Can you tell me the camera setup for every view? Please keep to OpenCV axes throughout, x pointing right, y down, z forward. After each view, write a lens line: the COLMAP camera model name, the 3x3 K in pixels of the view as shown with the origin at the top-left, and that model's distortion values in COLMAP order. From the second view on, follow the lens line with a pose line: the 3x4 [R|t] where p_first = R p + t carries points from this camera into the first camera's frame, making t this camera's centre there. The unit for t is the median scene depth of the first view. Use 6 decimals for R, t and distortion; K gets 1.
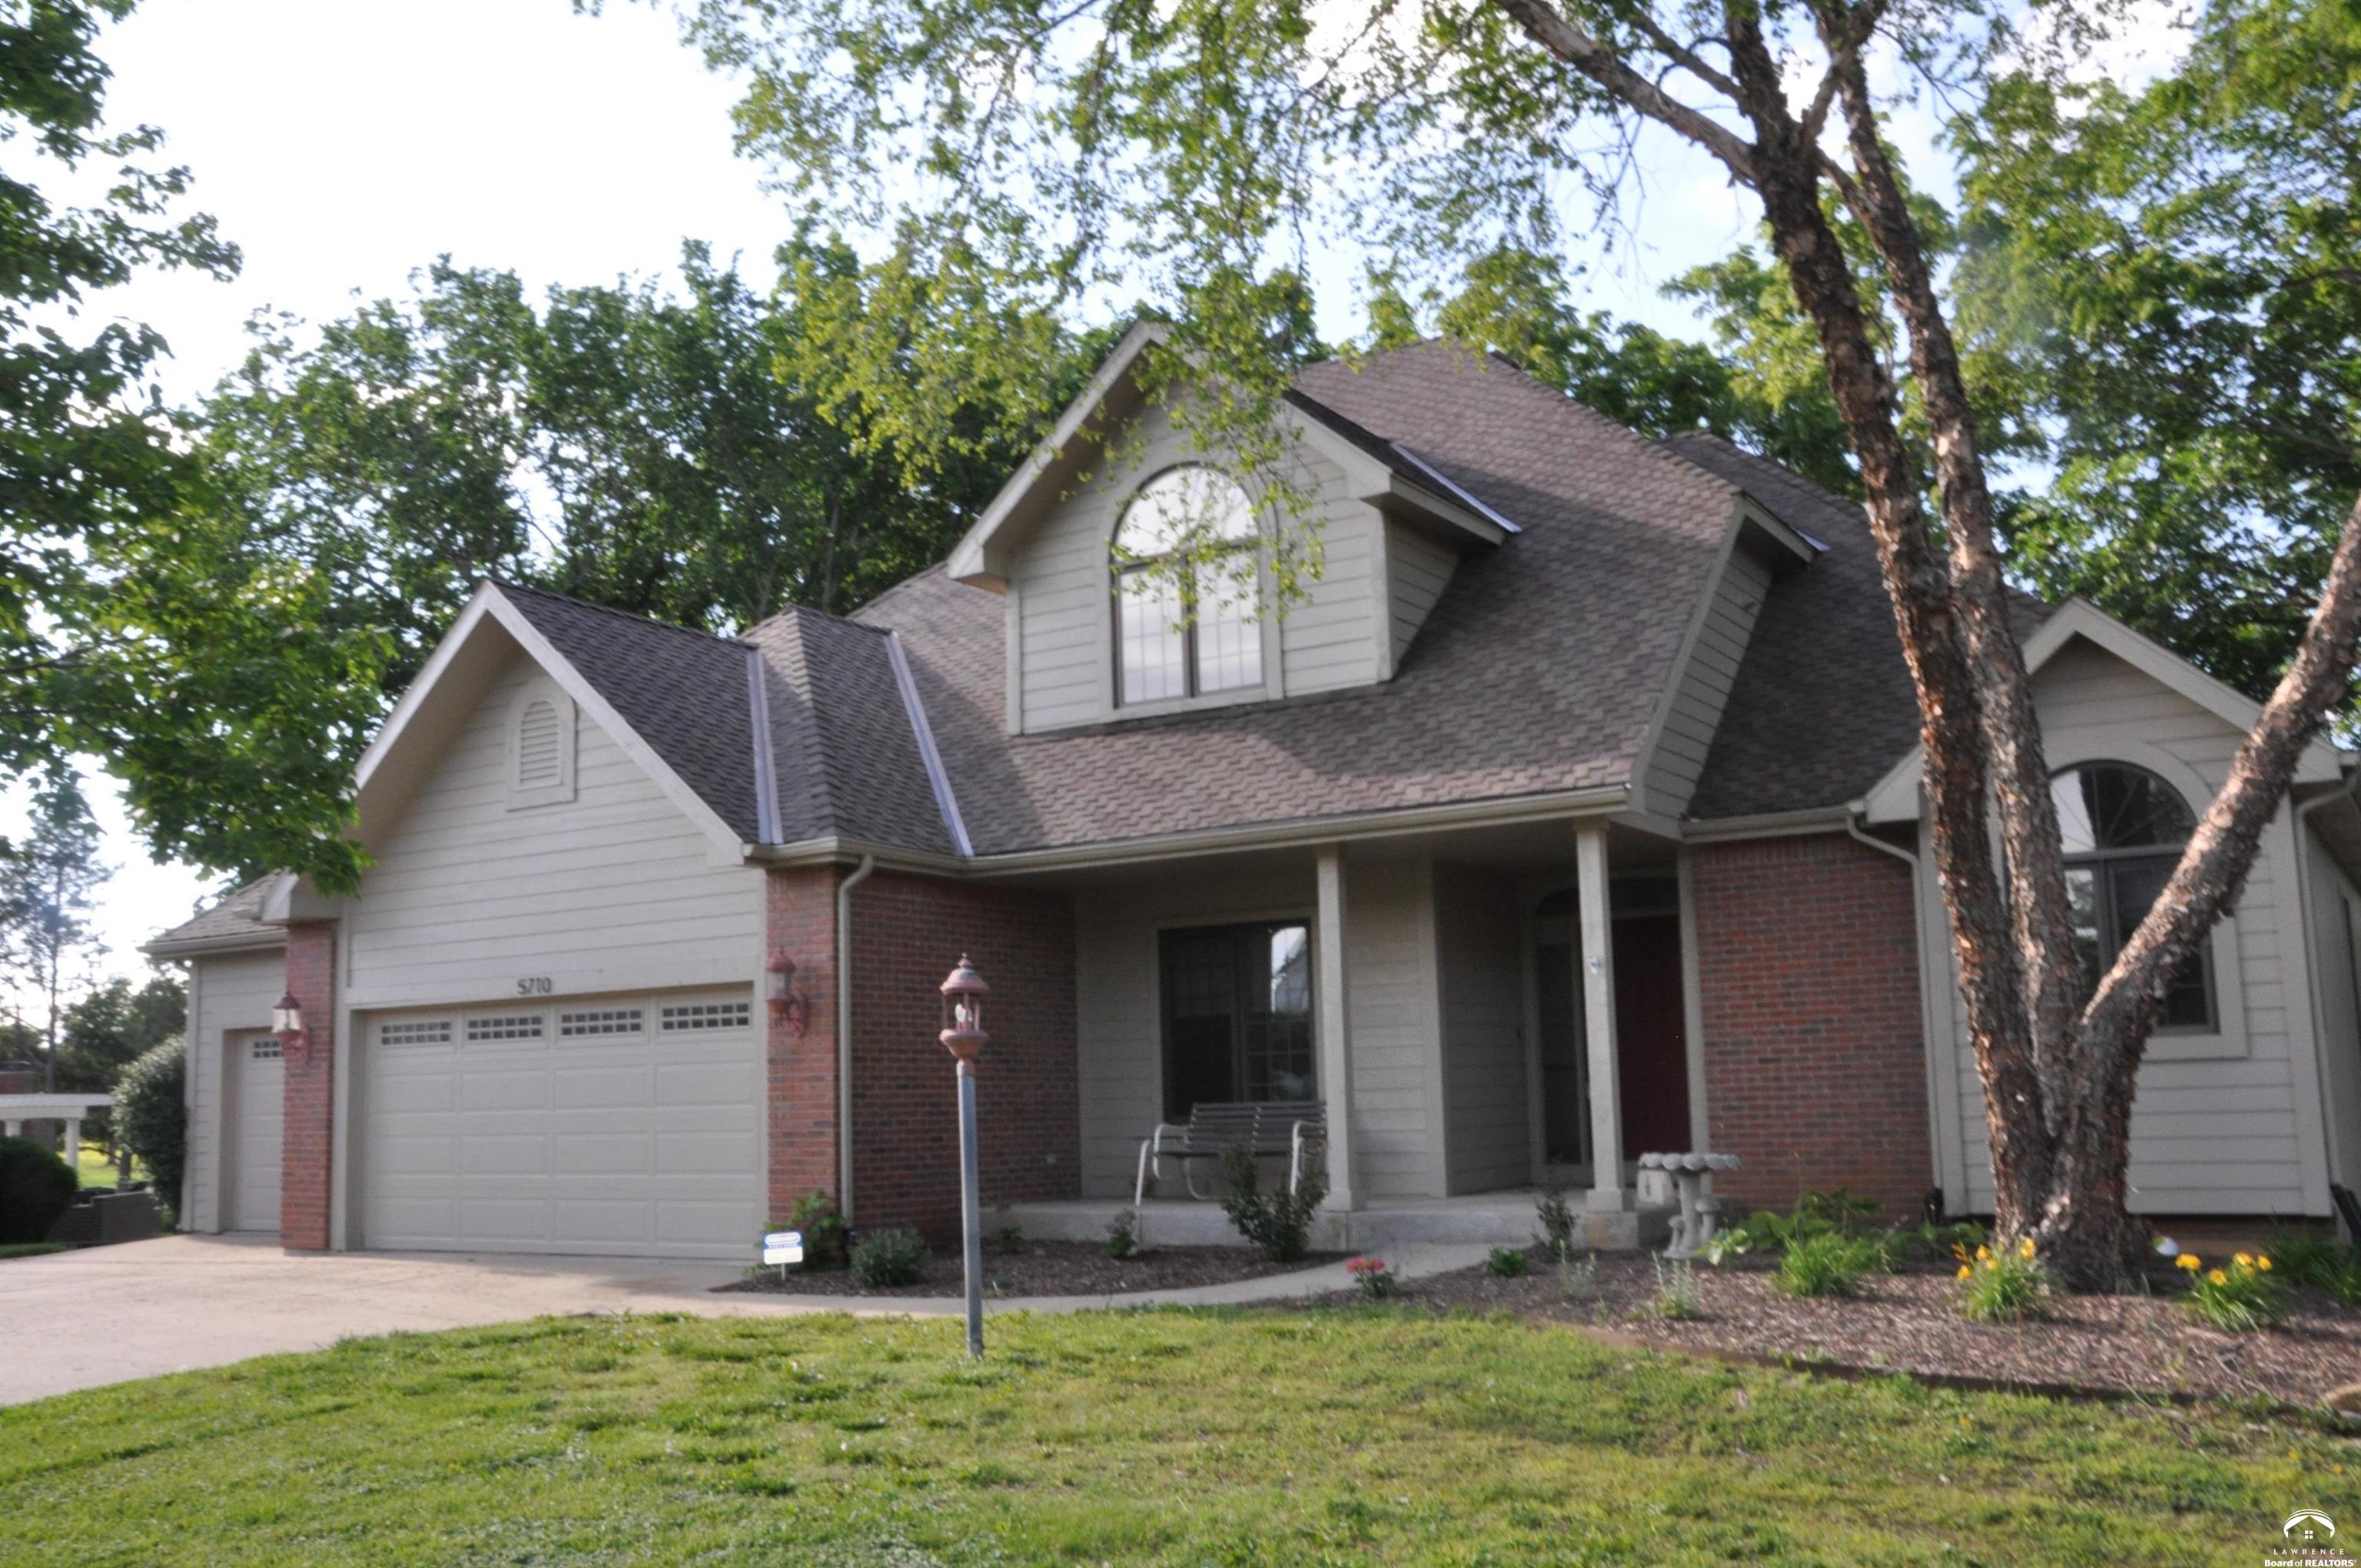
lens RADIAL K [[2181.8, 0, 1180.5], [0, 2181.8, 784.0], [0, 0, 1]] dist [-0.072789, -0.005243]
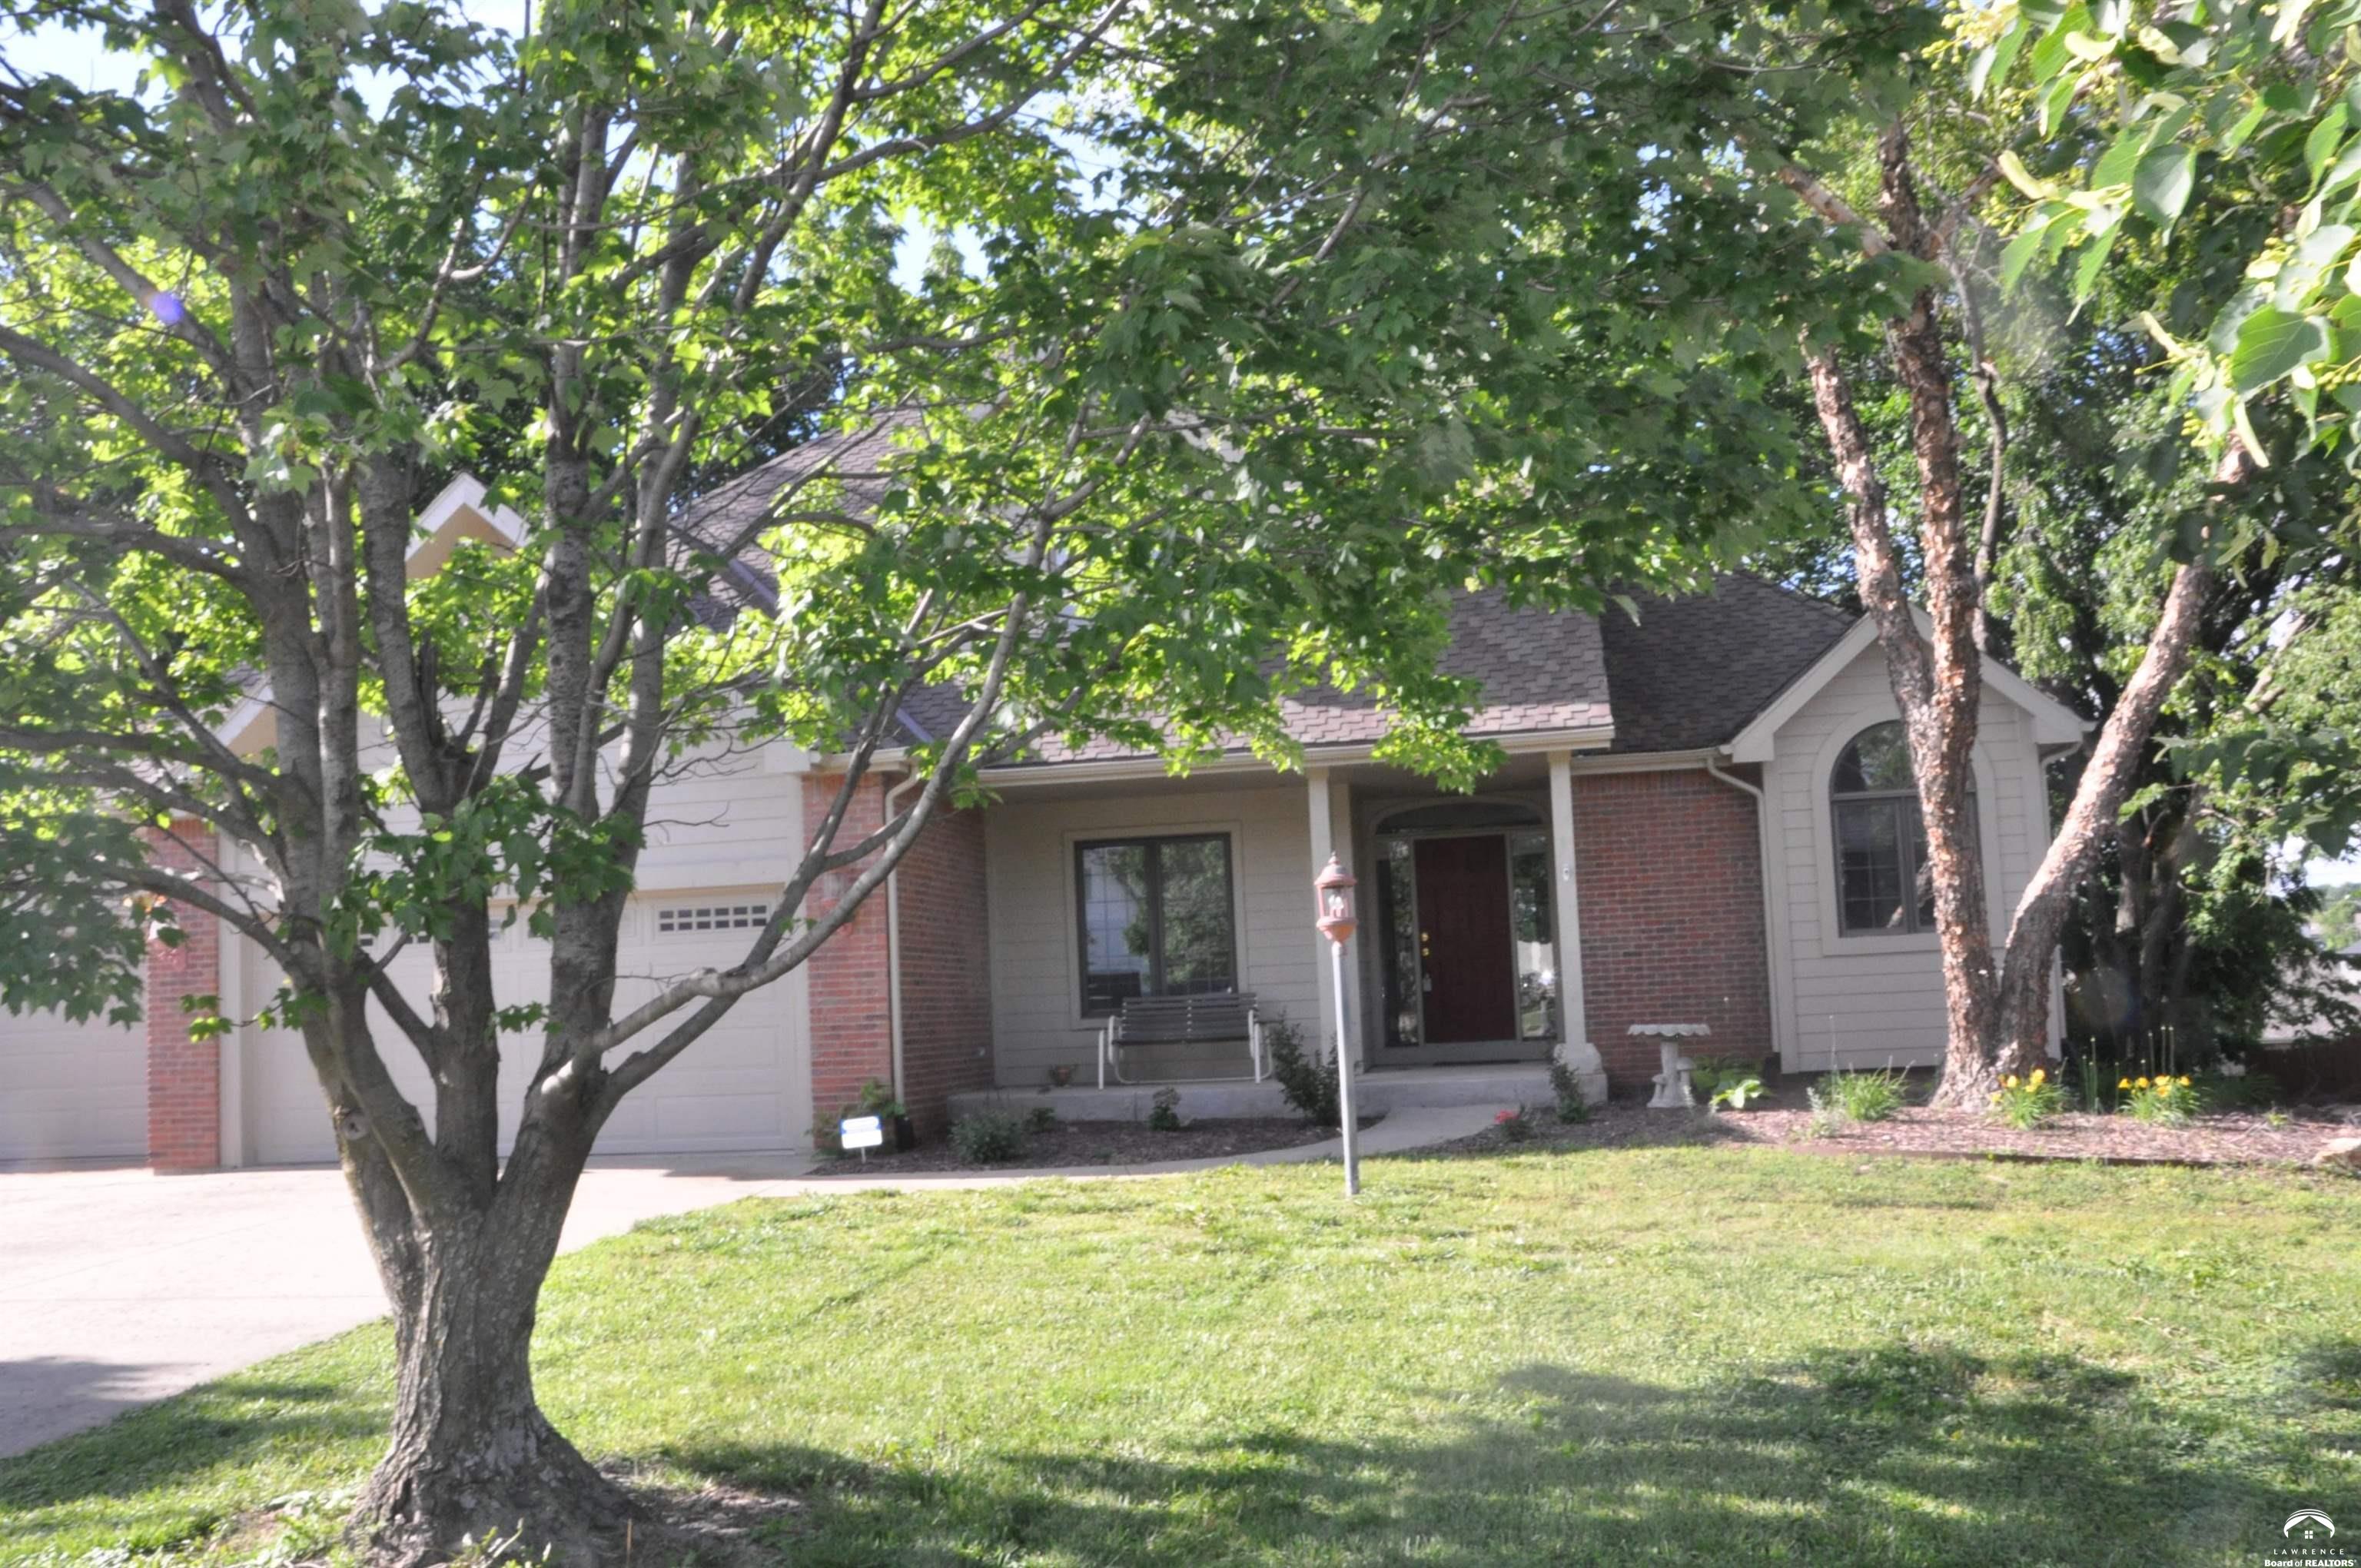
lens RADIAL K [[2224.5, 0, 1160.6], [0, 2224.5, 778.1], [0, 0, 1]] dist [-0.120488, 0.245961]
pose [[0.929204, 0.024886, 0.368729, -0.438992], [-0.036132, 0.999068, 0.023626, 0.008174], [-0.367797, -0.035276, 0.929237, -0.060044]]
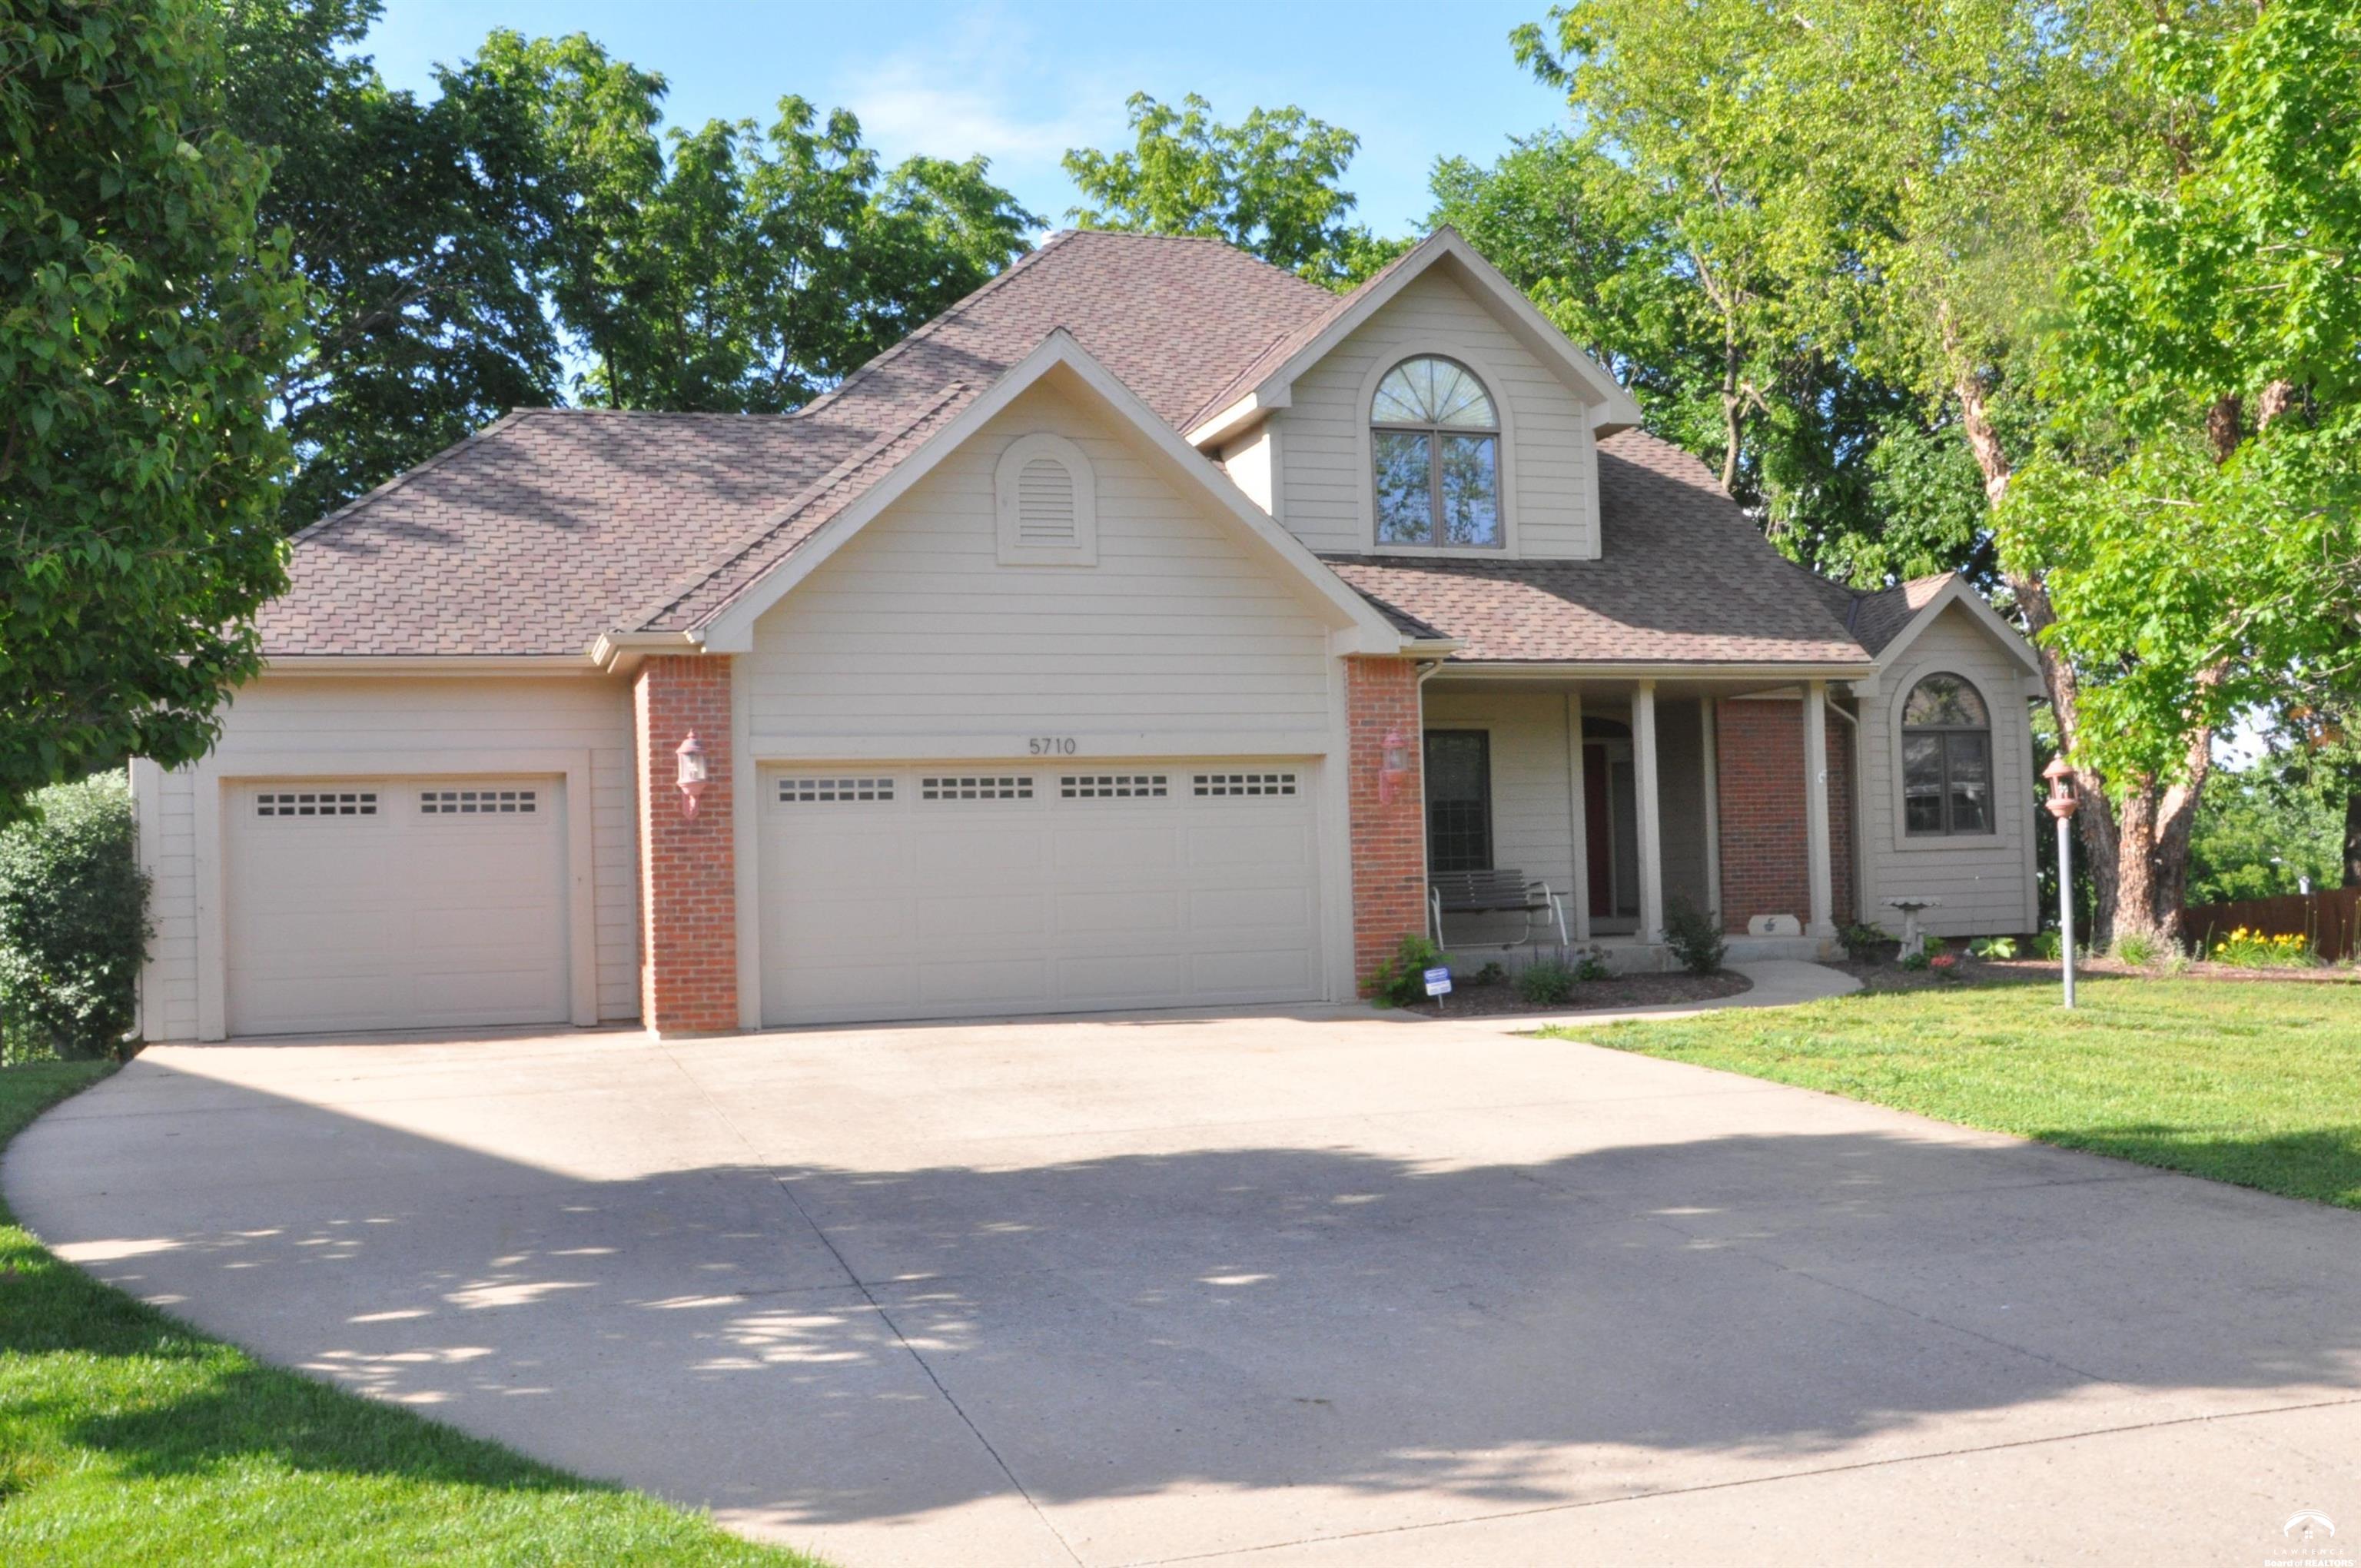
lens RADIAL K [[2224.1, 0, 1180.5], [0, 2224.1, 784.0], [0, 0, 1]] dist [-0.120243, 0.238934]
pose [[0.628911, 0.046538, 0.776083, -1.180309], [-0.102309, 0.994480, 0.023274, 0.089605], [-0.770716, -0.094038, 0.630201, 0.341960]]
